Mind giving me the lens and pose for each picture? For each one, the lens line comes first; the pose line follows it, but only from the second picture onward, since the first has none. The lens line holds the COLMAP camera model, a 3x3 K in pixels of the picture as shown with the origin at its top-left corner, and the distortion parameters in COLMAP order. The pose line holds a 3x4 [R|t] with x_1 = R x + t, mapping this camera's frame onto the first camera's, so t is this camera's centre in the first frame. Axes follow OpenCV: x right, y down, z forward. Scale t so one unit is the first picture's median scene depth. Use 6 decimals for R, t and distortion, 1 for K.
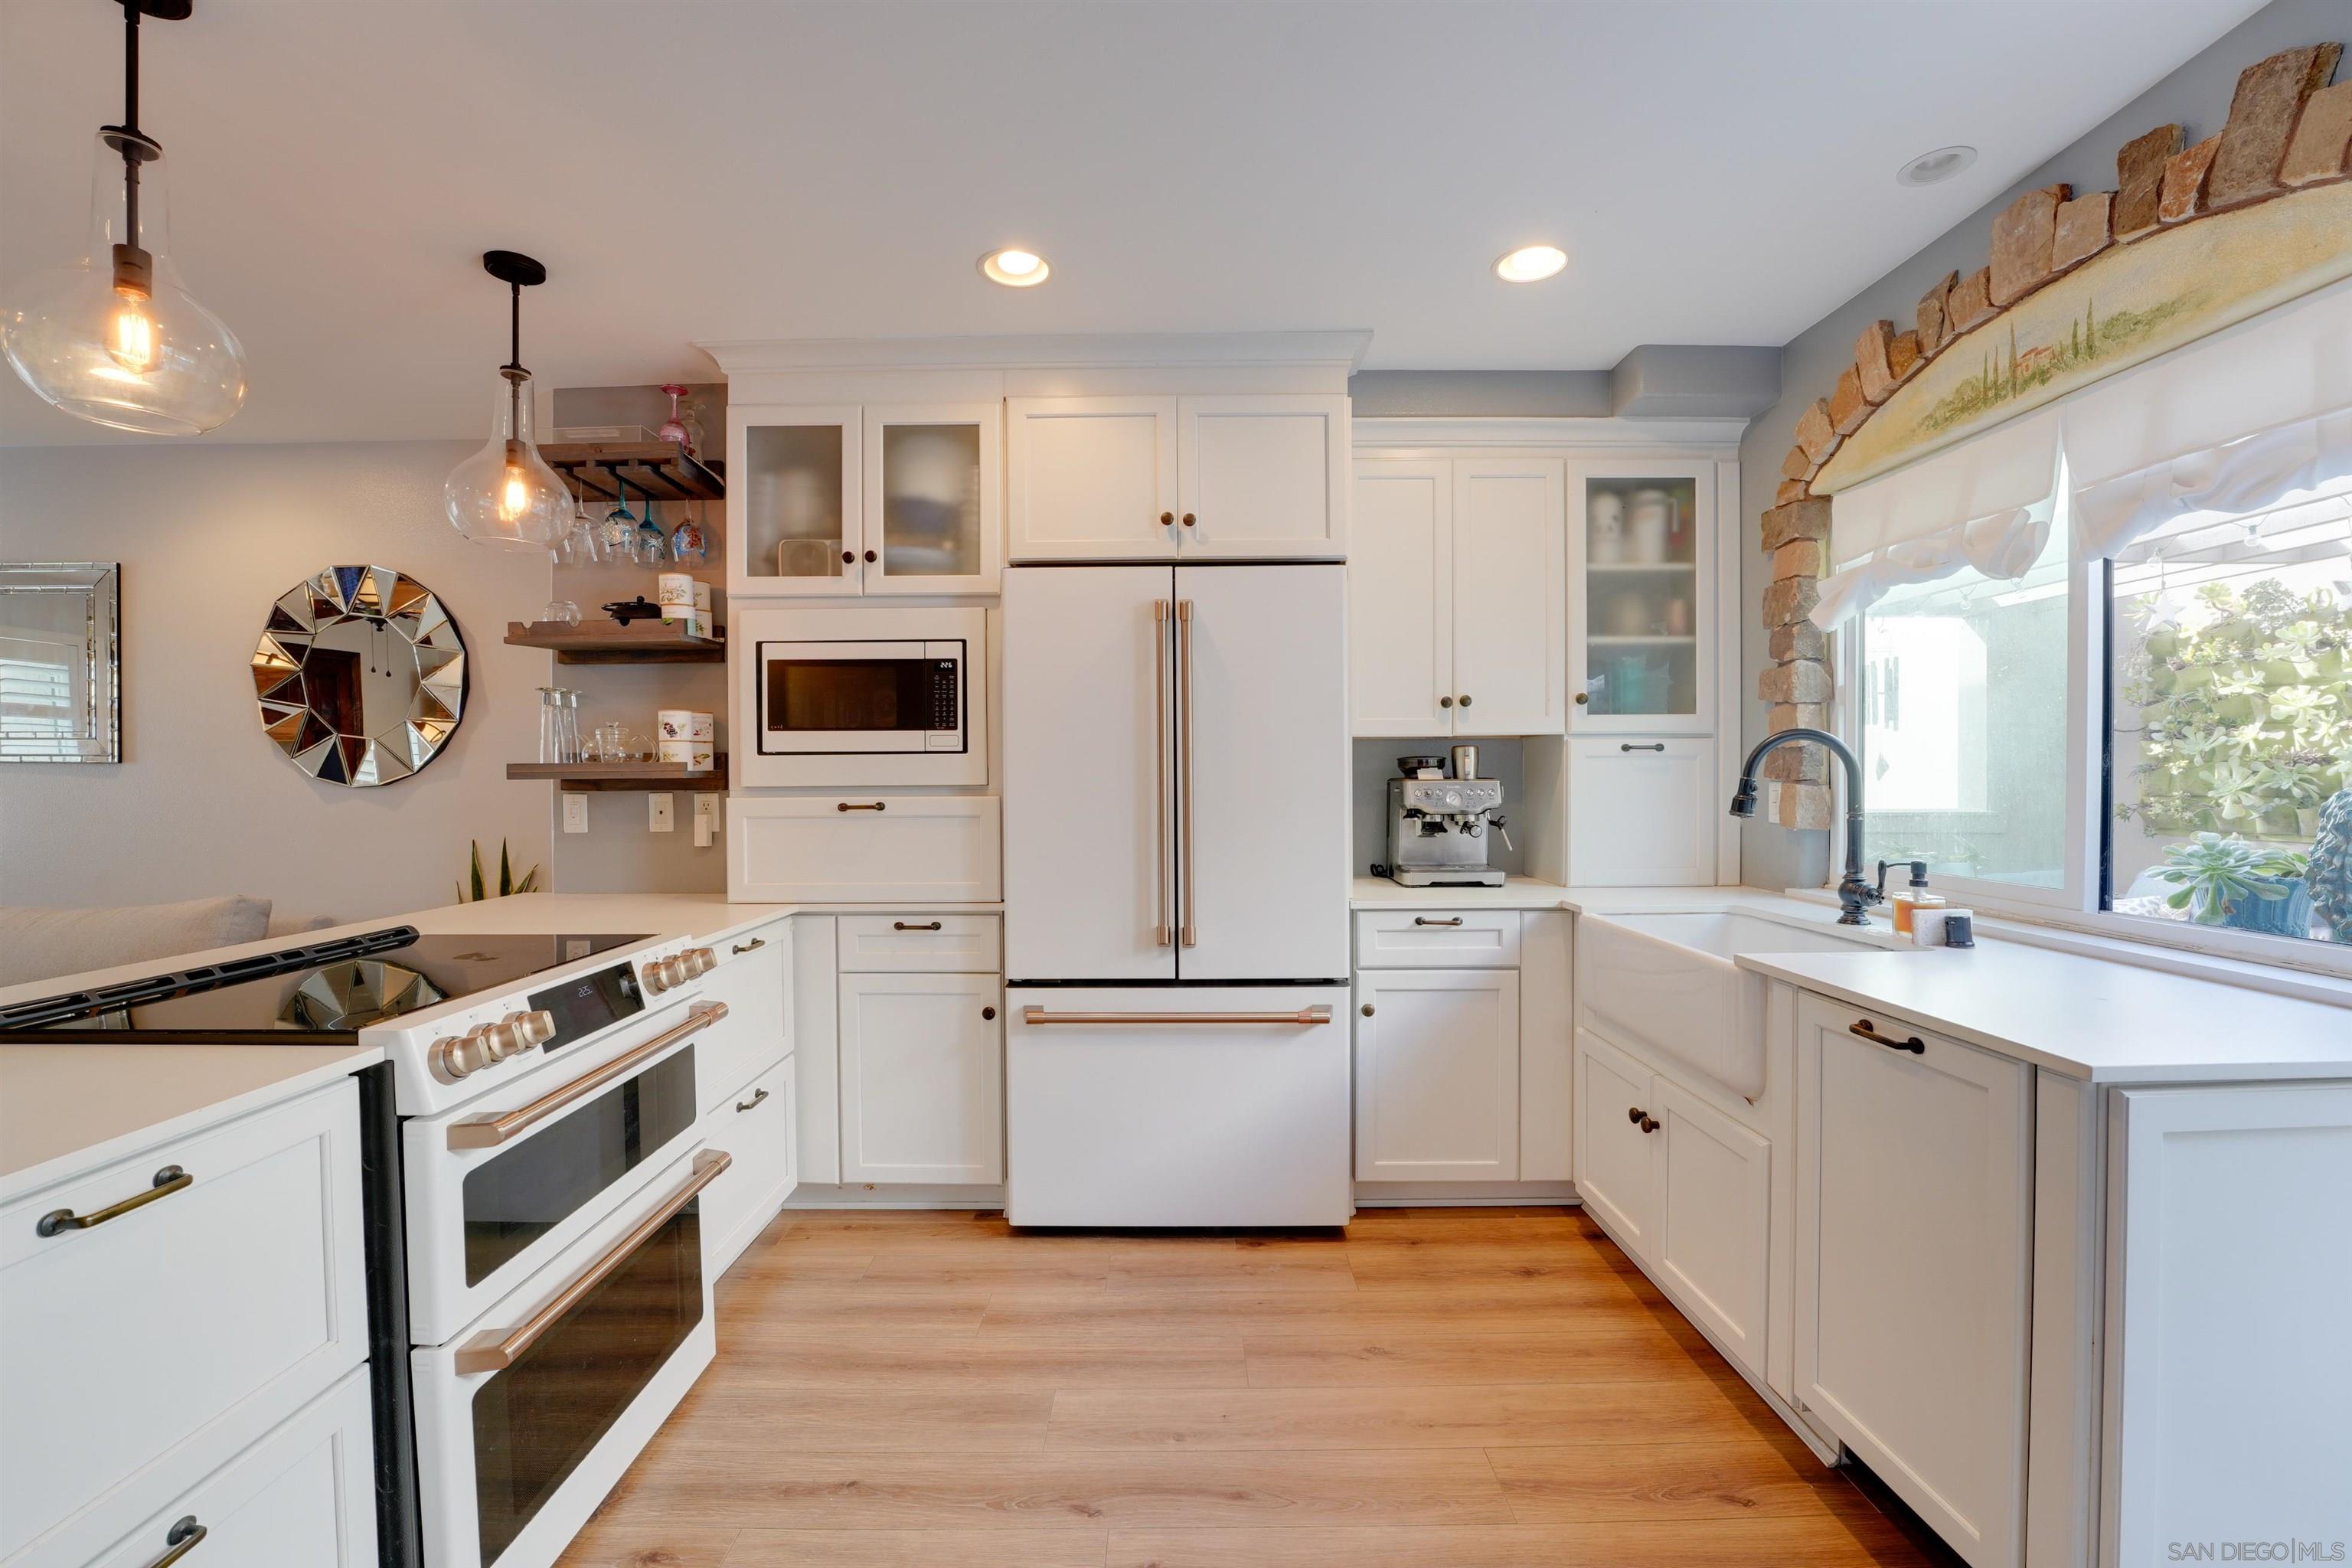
lens RADIAL K [[967.3, 0, 1174.9], [0, 967.3, 790.4], [0, 0, 1]] dist [-0.022866, 0.000350]
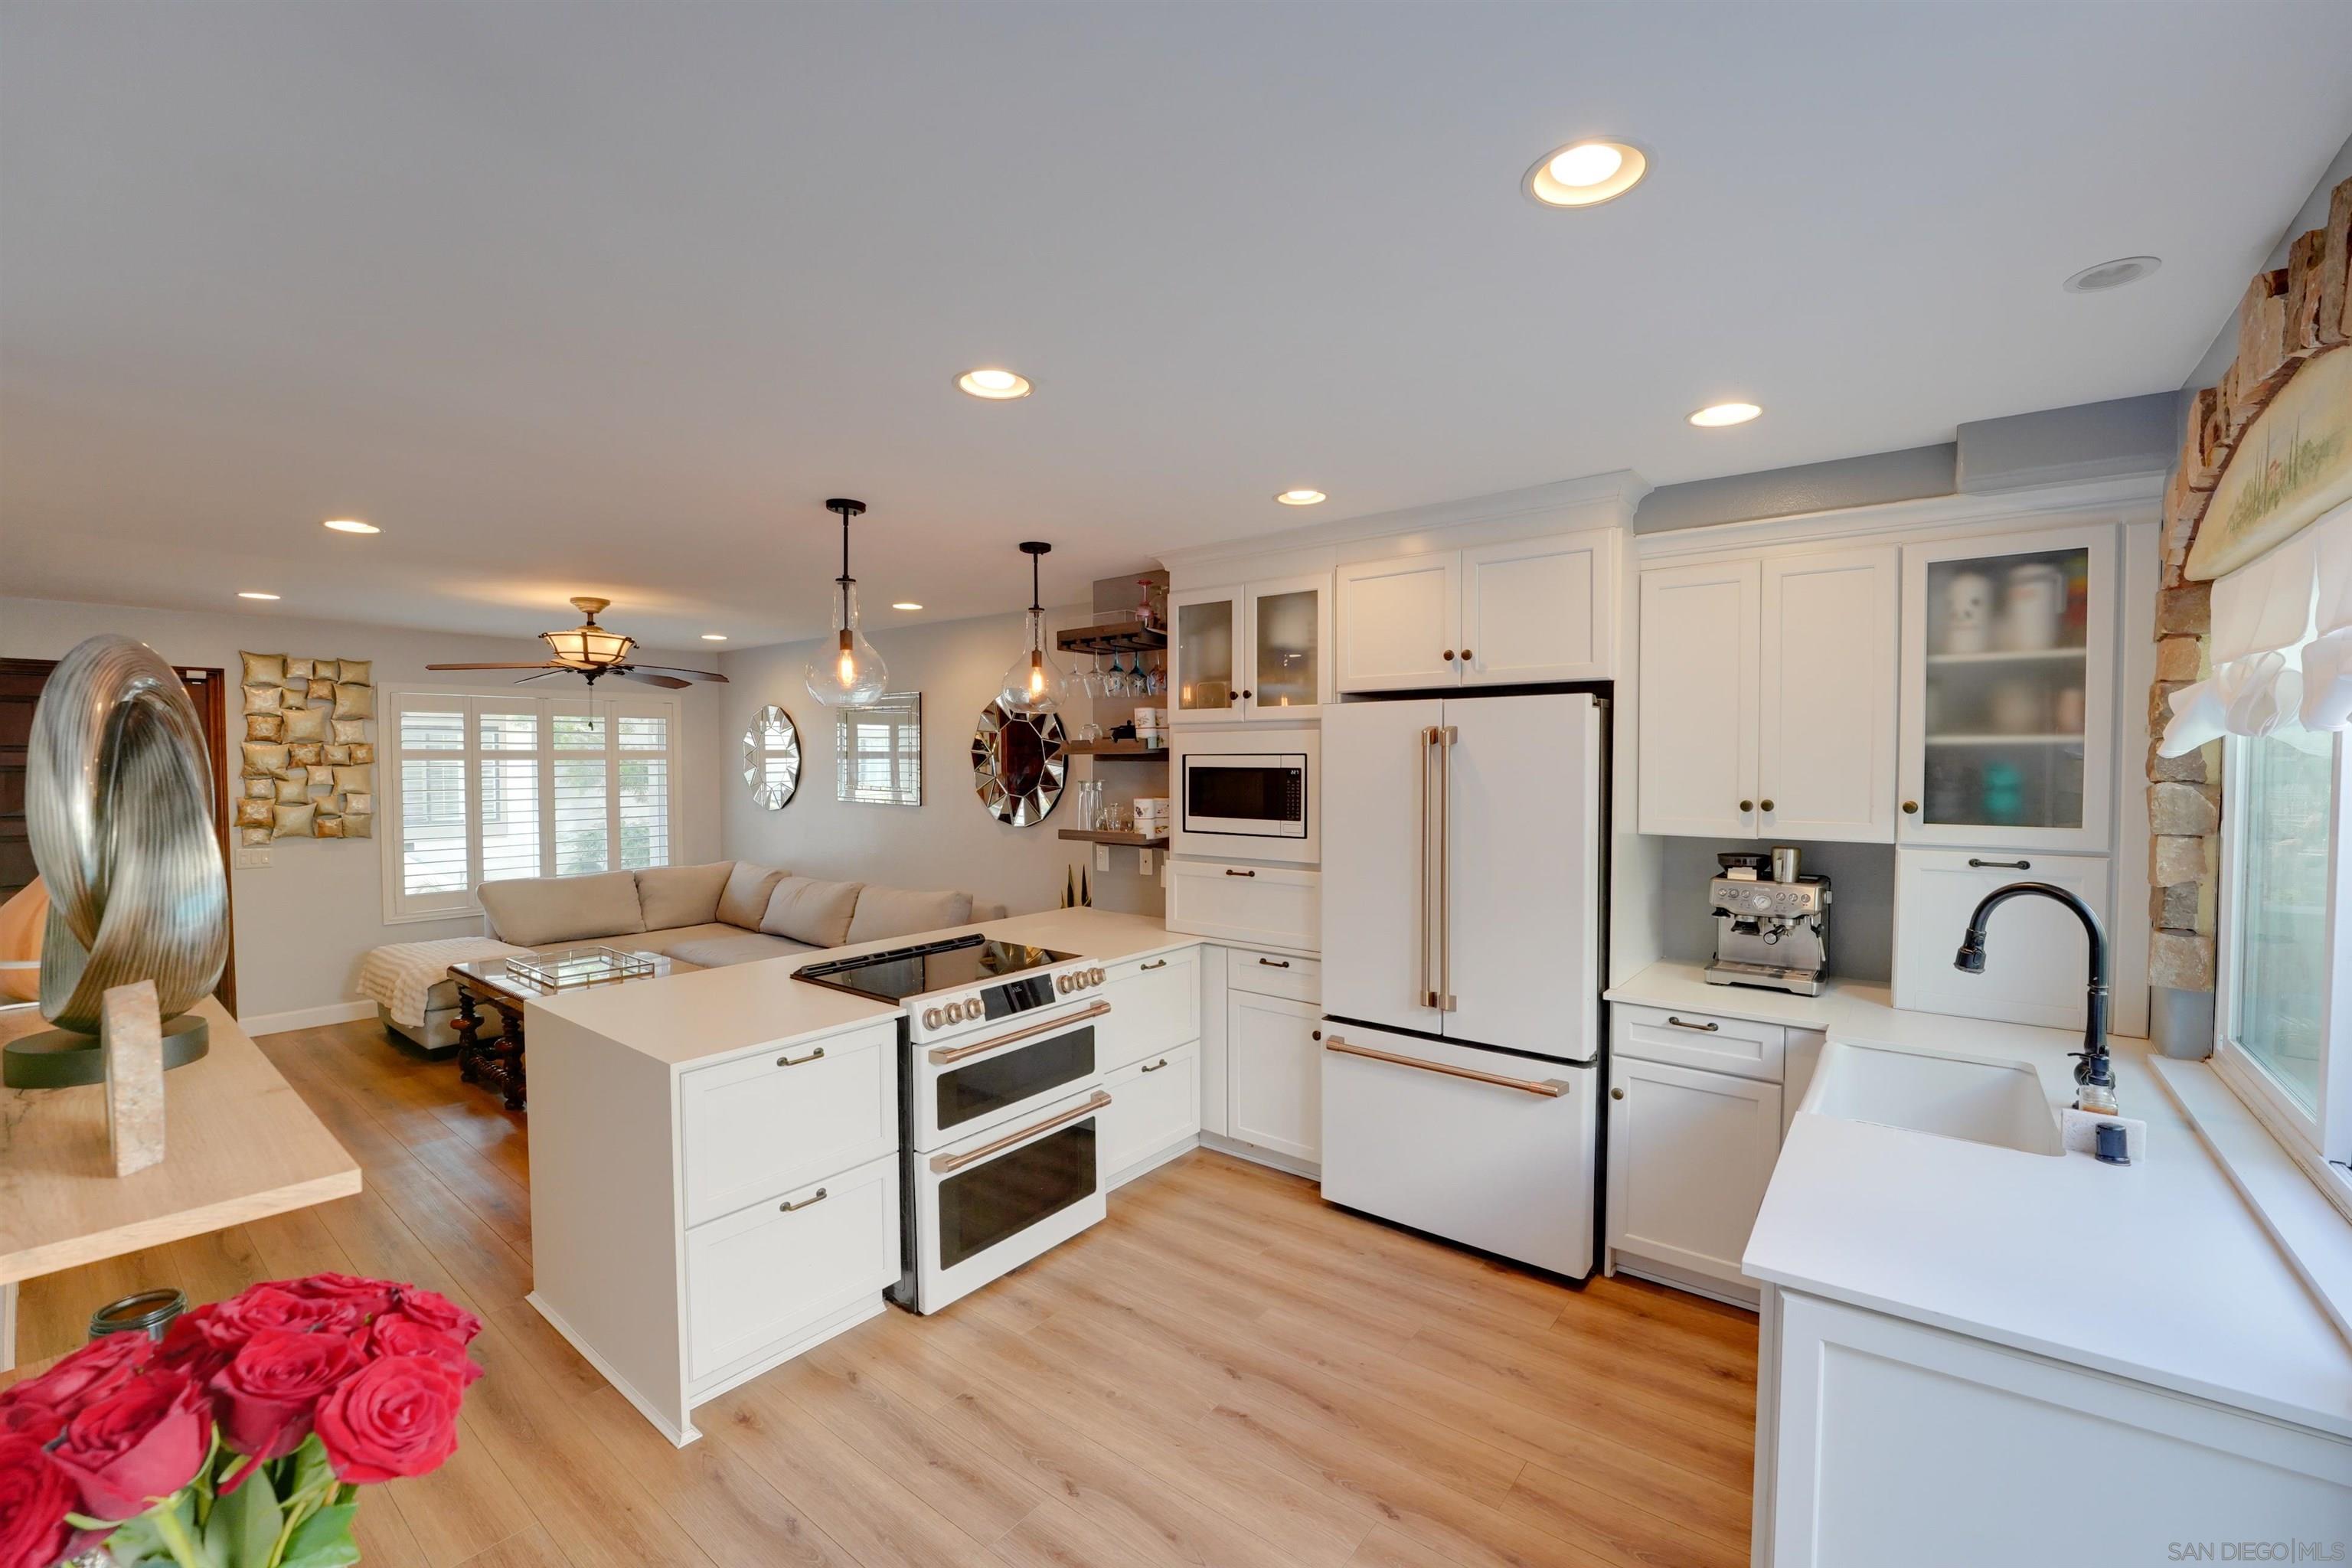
lens RADIAL K [[967.3, 0, 1174.9], [0, 967.3, 790.4], [0, 0, 1]] dist [-0.022866, 0.000350]
pose [[0.785376, 0.021983, -0.618629, 0.468158], [-0.011511, 0.999715, 0.020911, -0.131974], [0.618912, -0.009302, 0.785405, -0.160543]]
